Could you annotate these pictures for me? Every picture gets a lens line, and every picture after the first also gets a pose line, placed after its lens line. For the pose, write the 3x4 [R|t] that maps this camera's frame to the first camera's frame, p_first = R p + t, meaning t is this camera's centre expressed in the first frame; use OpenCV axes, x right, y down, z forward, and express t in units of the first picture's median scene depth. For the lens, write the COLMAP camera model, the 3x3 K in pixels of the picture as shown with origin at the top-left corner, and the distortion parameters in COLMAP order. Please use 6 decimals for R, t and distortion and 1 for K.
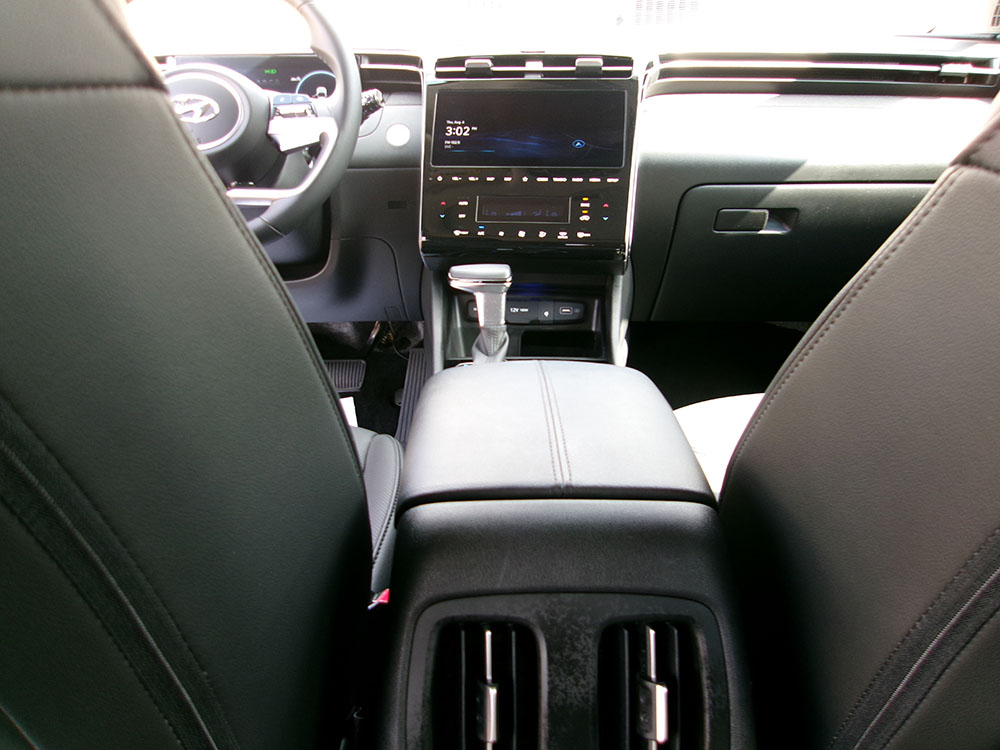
lens RADIAL K [[766.7, 0, 491.2], [0, 766.7, 369.6], [0, 0, 1]] dist [-0.016778, 0.033181]
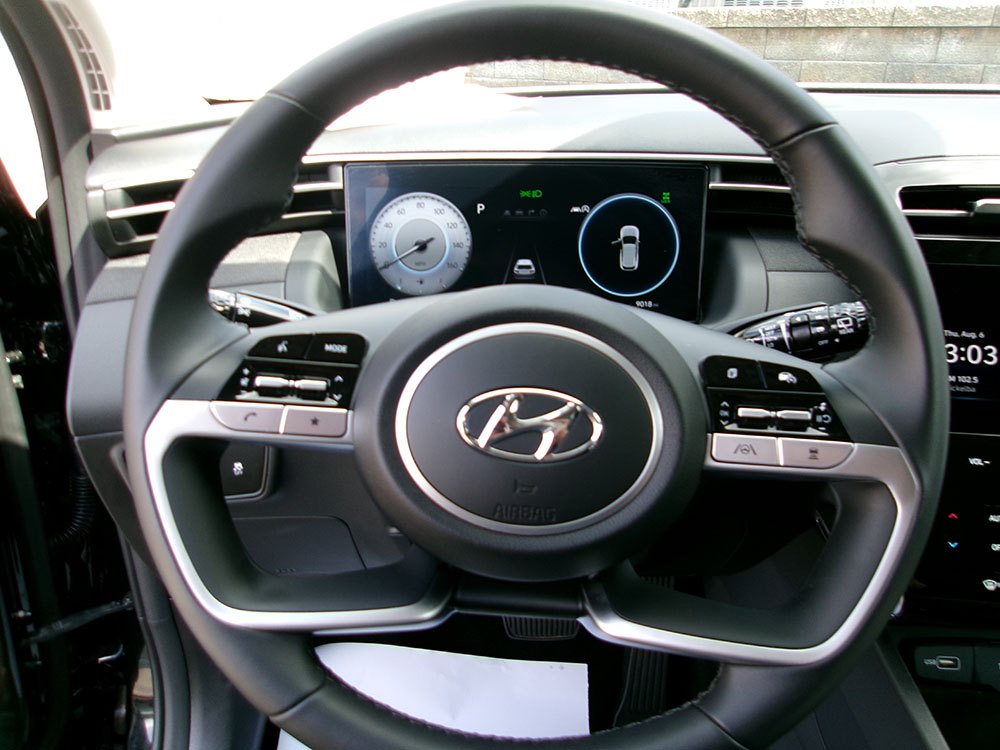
lens RADIAL K [[766.7, 0, 497.1], [0, 766.7, 371.0], [0, 0, 1]] dist [-0.016778, 0.033181]
pose [[0.999944, 0.006443, 0.008426, -0.345533], [-0.006818, 0.998949, 0.045336, -0.322027], [-0.008125, -0.045391, 0.998936, 0.525667]]
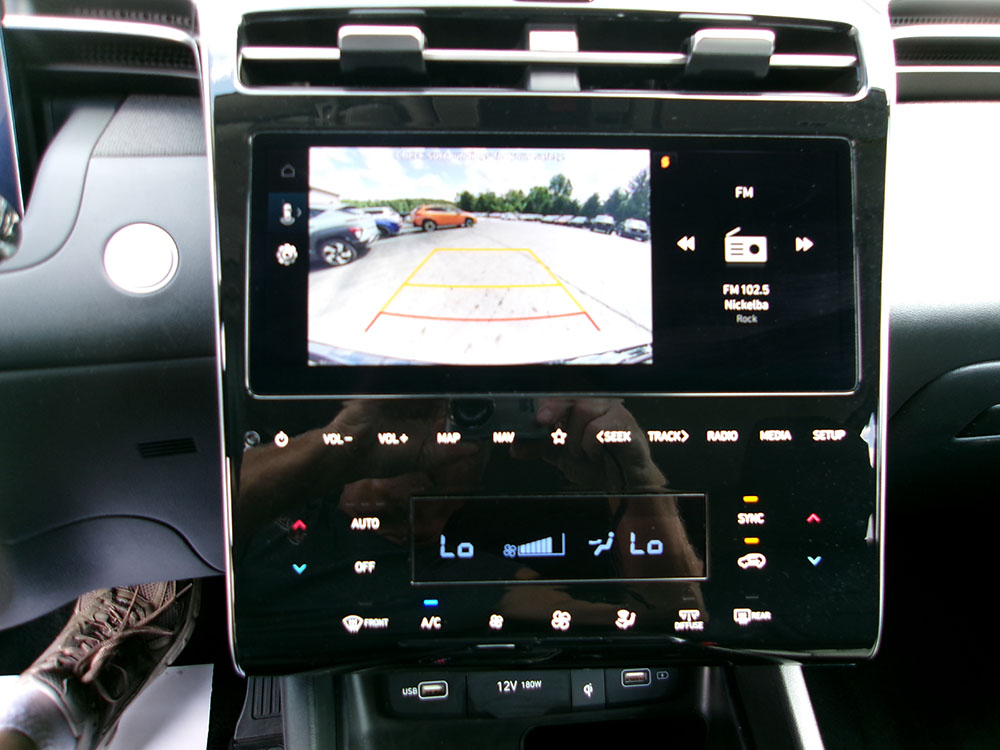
lens RADIAL K [[766.7, 0, 498.3], [0, 766.7, 369.7], [0, 0, 1]] dist [-0.016778, 0.033181]
pose [[0.984766, -0.064675, 0.161411, -0.029157], [0.041904, 0.989167, 0.140689, -0.314615], [-0.168761, -0.131782, 0.976808, 0.685006]]
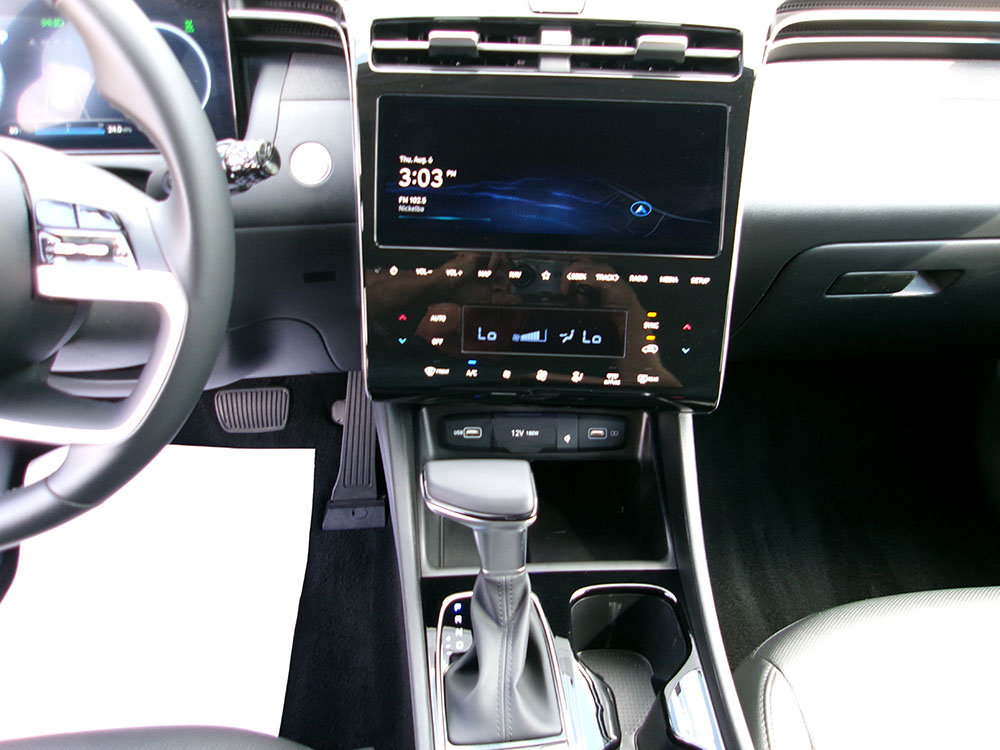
lens RADIAL K [[766.7, 0, 495.4], [0, 766.7, 366.9], [0, 0, 1]] dist [-0.016778, 0.033181]
pose [[0.995574, -0.043160, 0.083489, -0.042612], [0.016480, 0.954727, 0.297026, -0.345644], [-0.092529, -0.294336, 0.951212, 0.434728]]
